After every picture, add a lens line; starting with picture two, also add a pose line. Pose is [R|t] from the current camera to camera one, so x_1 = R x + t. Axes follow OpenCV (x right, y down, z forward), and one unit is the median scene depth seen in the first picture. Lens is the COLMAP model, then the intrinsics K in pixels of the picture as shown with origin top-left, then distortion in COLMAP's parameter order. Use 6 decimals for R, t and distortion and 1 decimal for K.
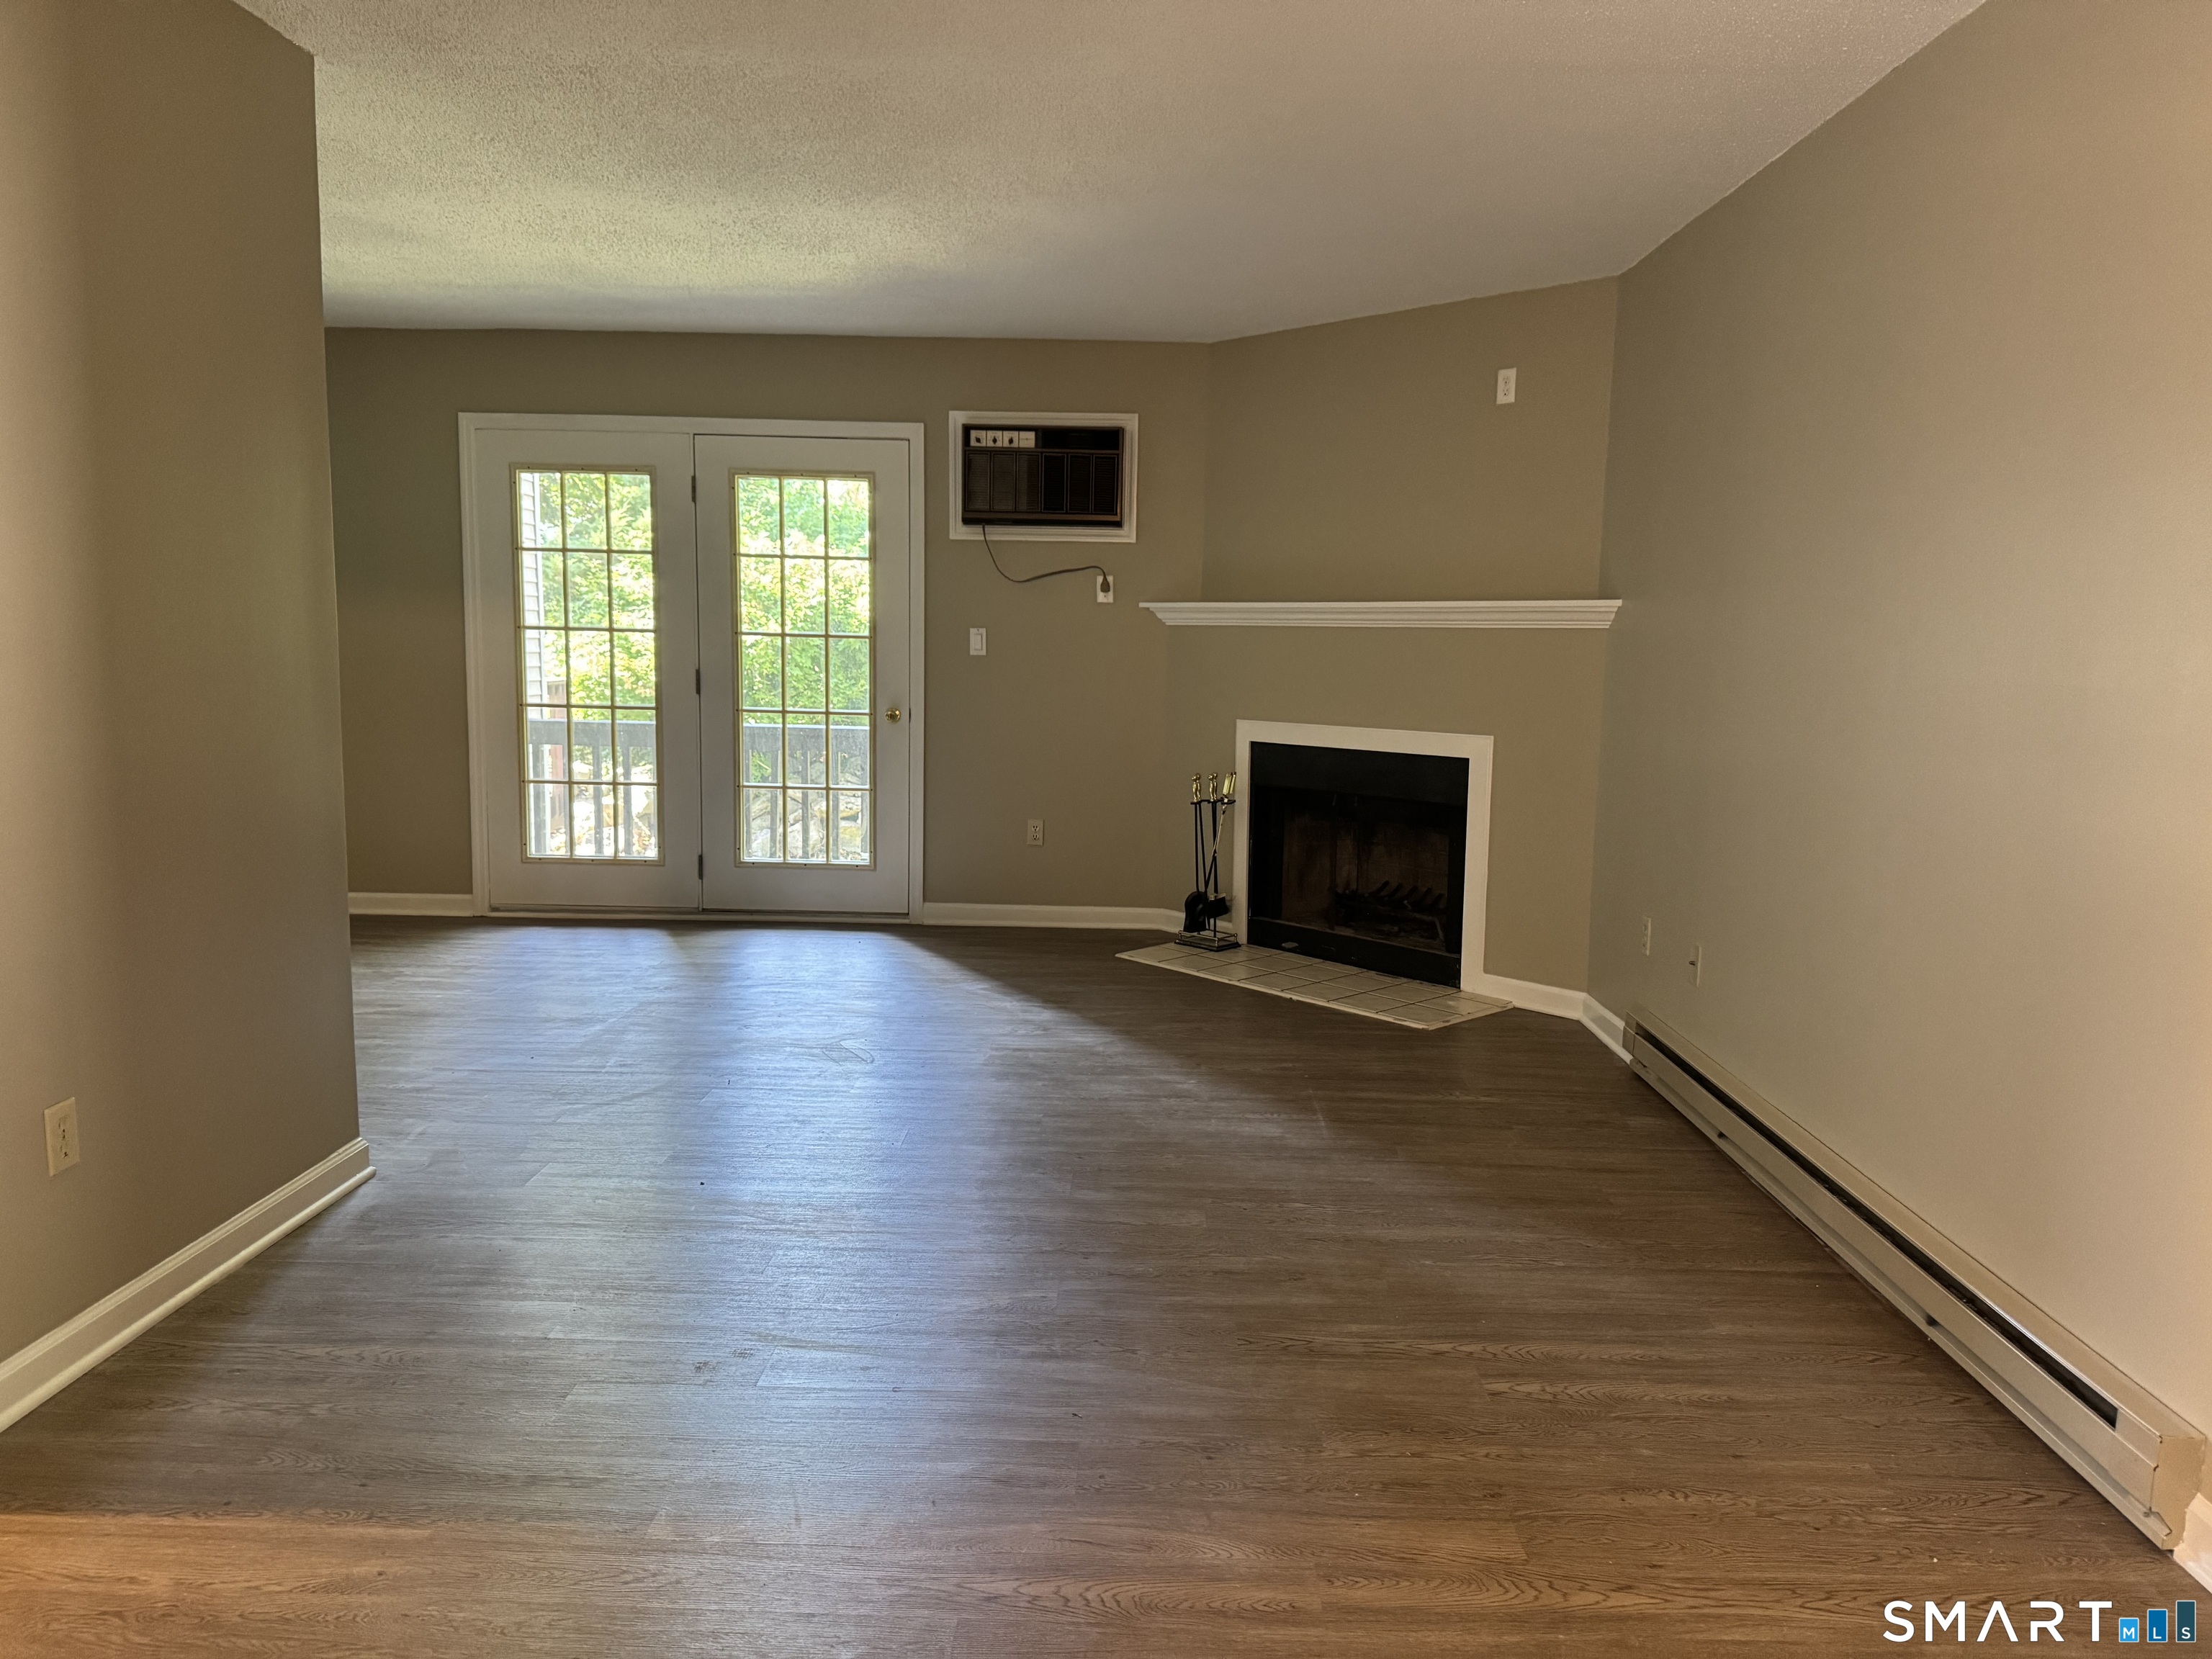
lens RADIAL K [[1559.2, 0, 1106.0], [0, 1559.2, 829.5], [0, 0, 1]] dist [0.058994, -0.086407]
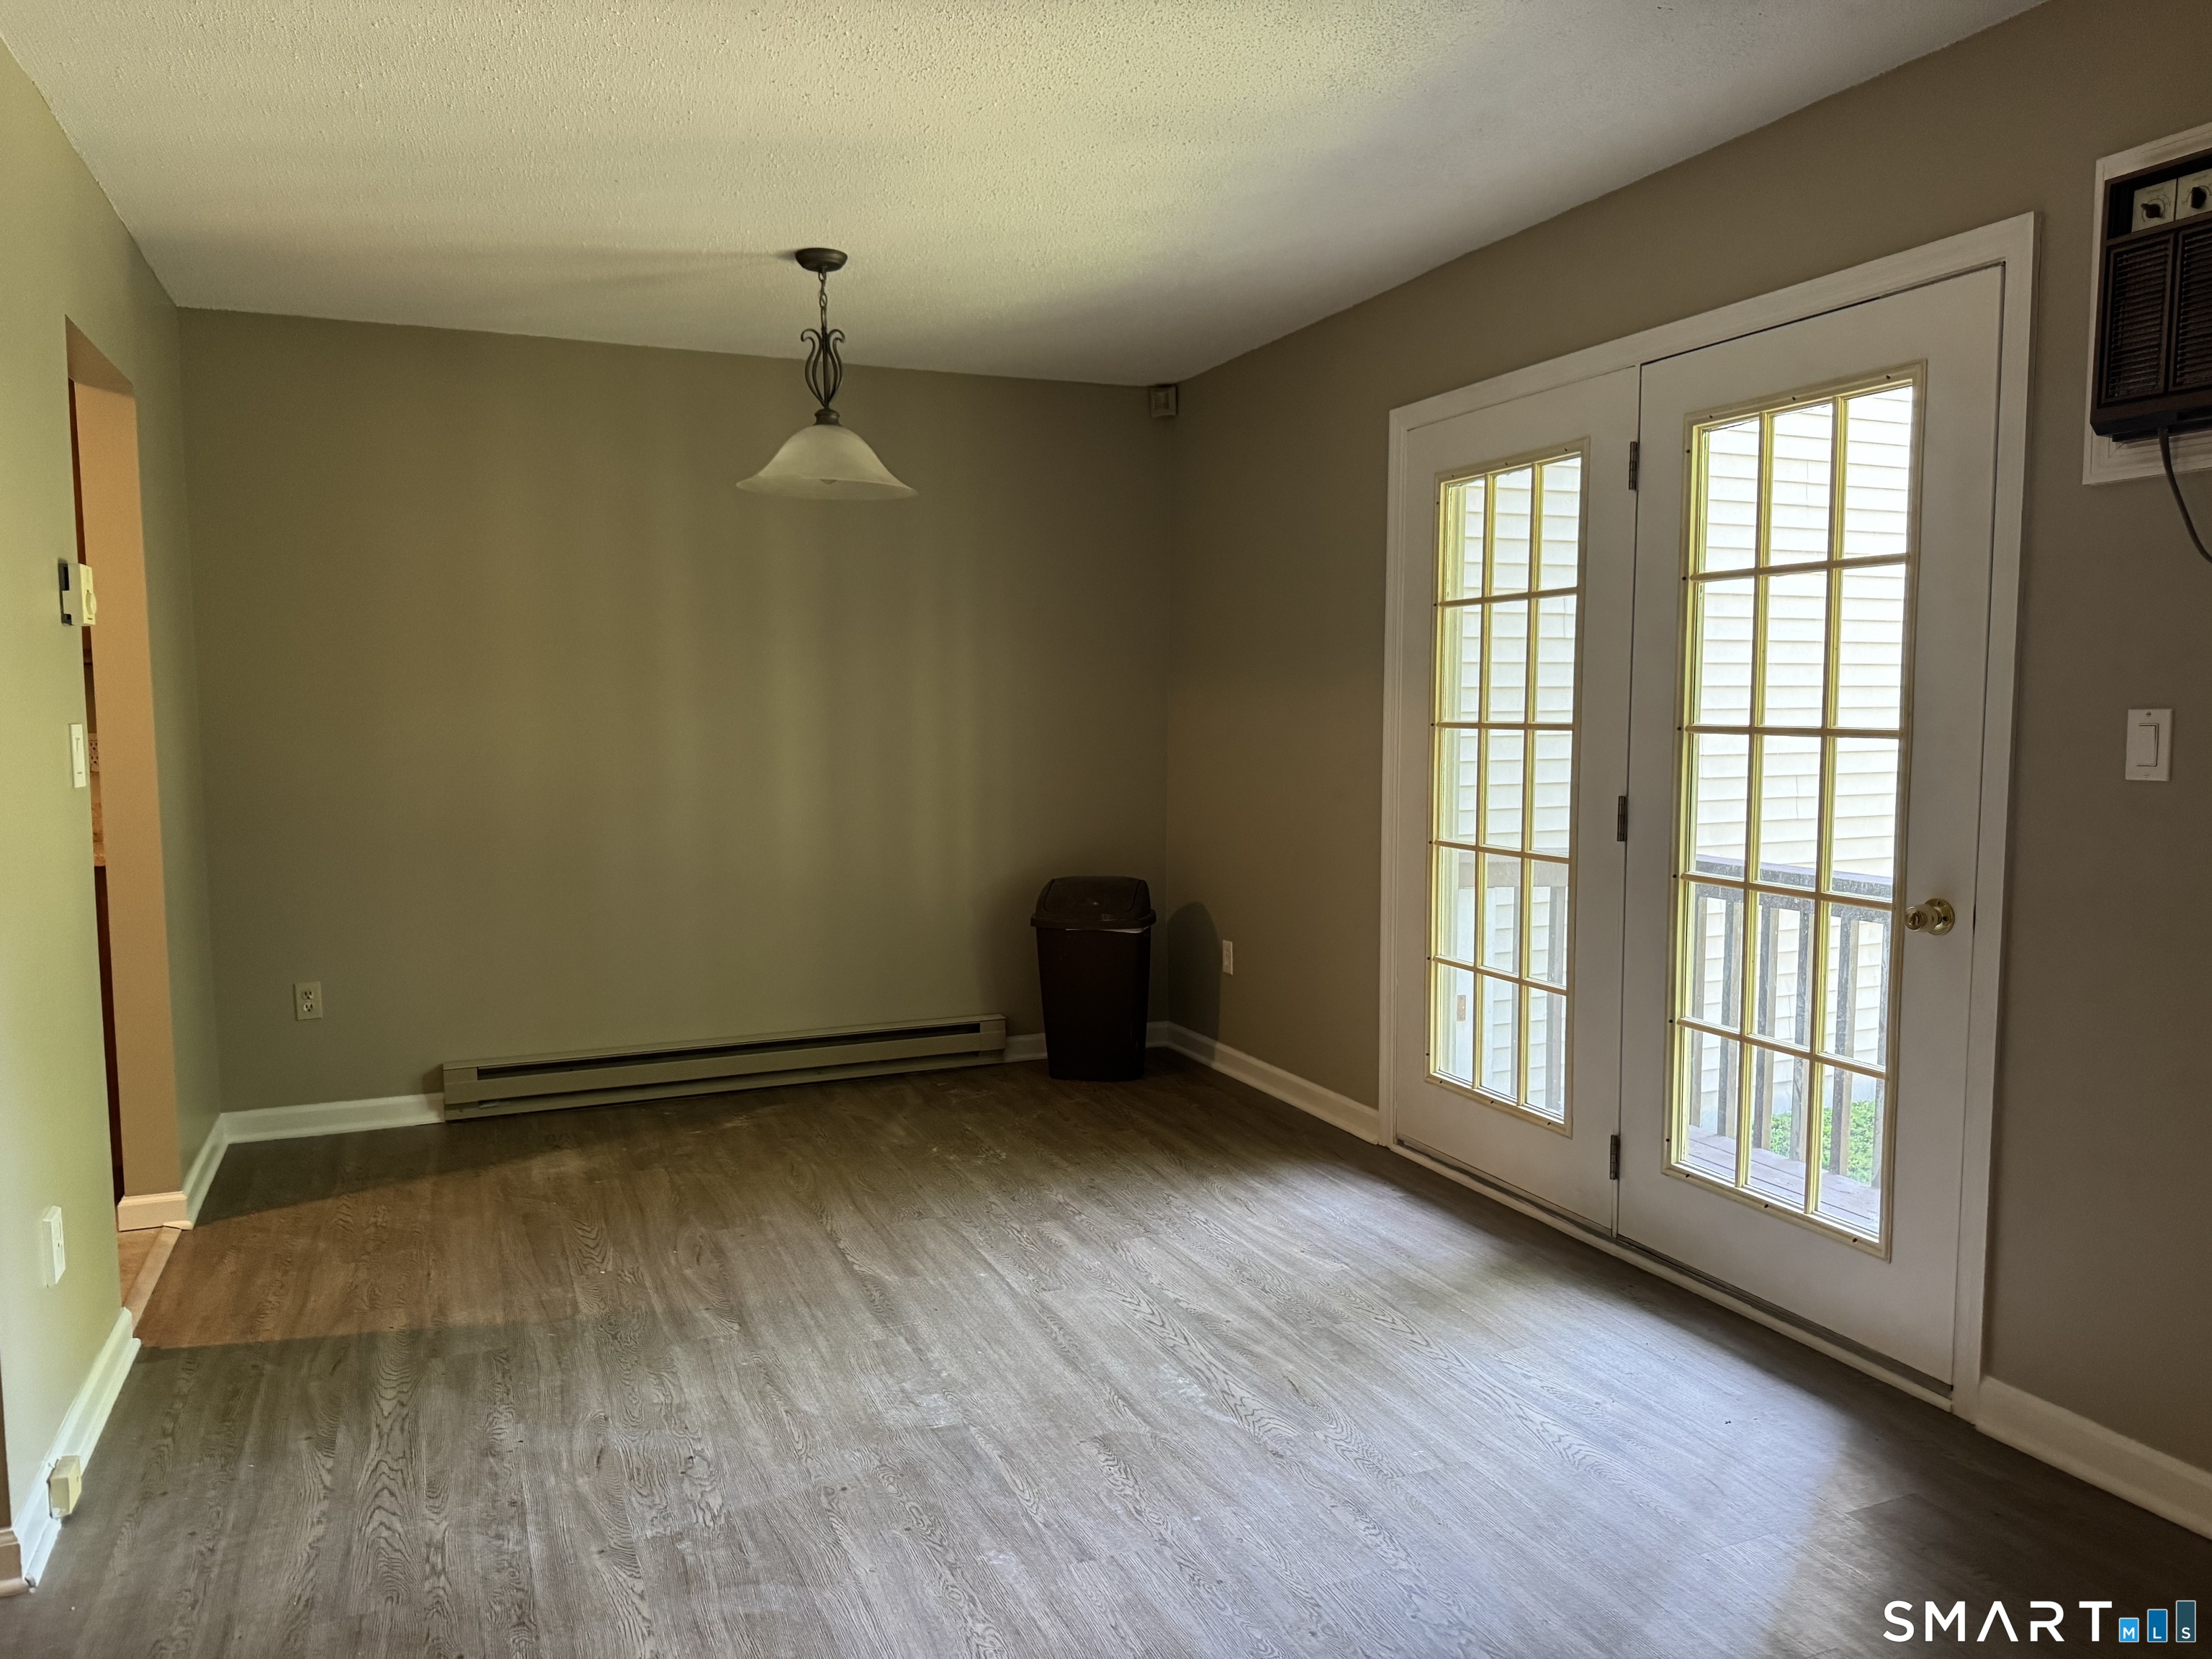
lens RADIAL K [[1542.1, 0, 1062.1], [0, 1542.1, 825.5], [0, 0, 1]] dist [0.036638, -0.045635]
pose [[0.404179, 0.049193, -0.913356, 0.158012], [-0.095166, 0.995395, 0.011498, -0.082122], [0.909716, 0.082273, 0.406999, 0.623711]]
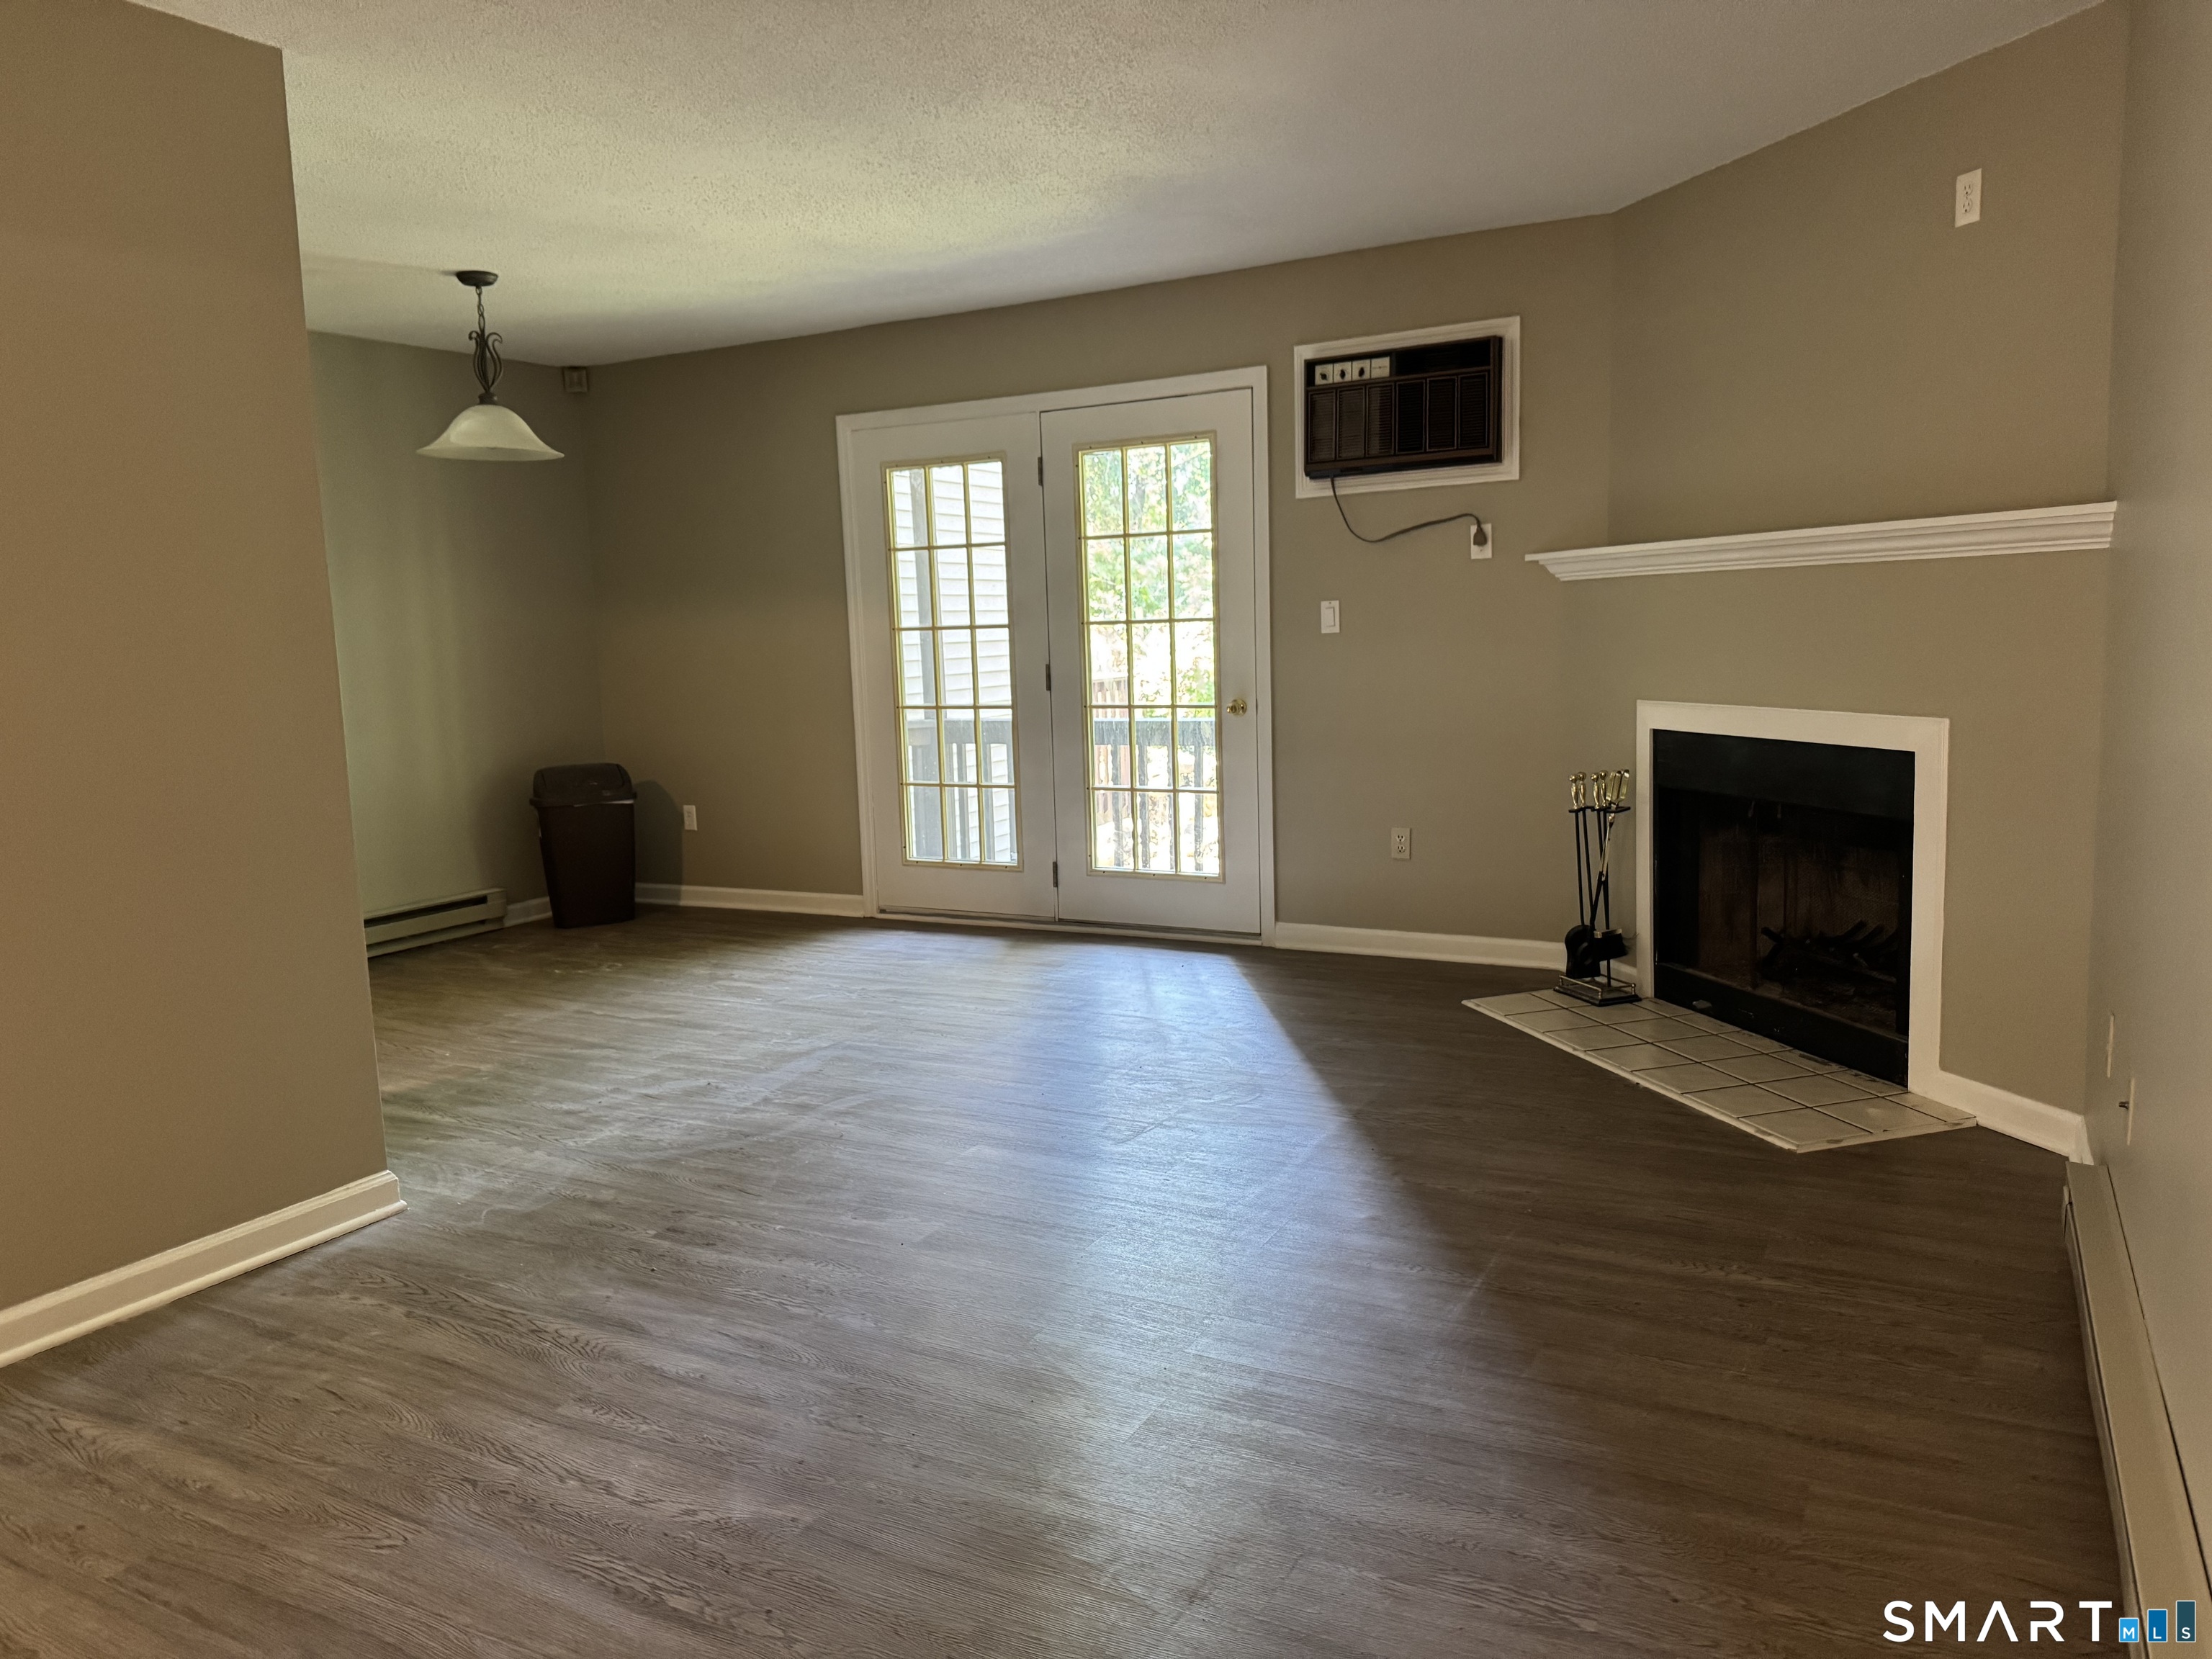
lens RADIAL K [[1555.4, 0, 1050.2], [0, 1555.4, 823.4], [0, 0, 1]] dist [0.092269, -0.185601]
pose [[0.875593, 0.008635, -0.482973, 0.197950], [-0.004589, 0.999944, 0.009560, -0.016365], [0.483029, -0.006154, 0.875583, 0.190720]]
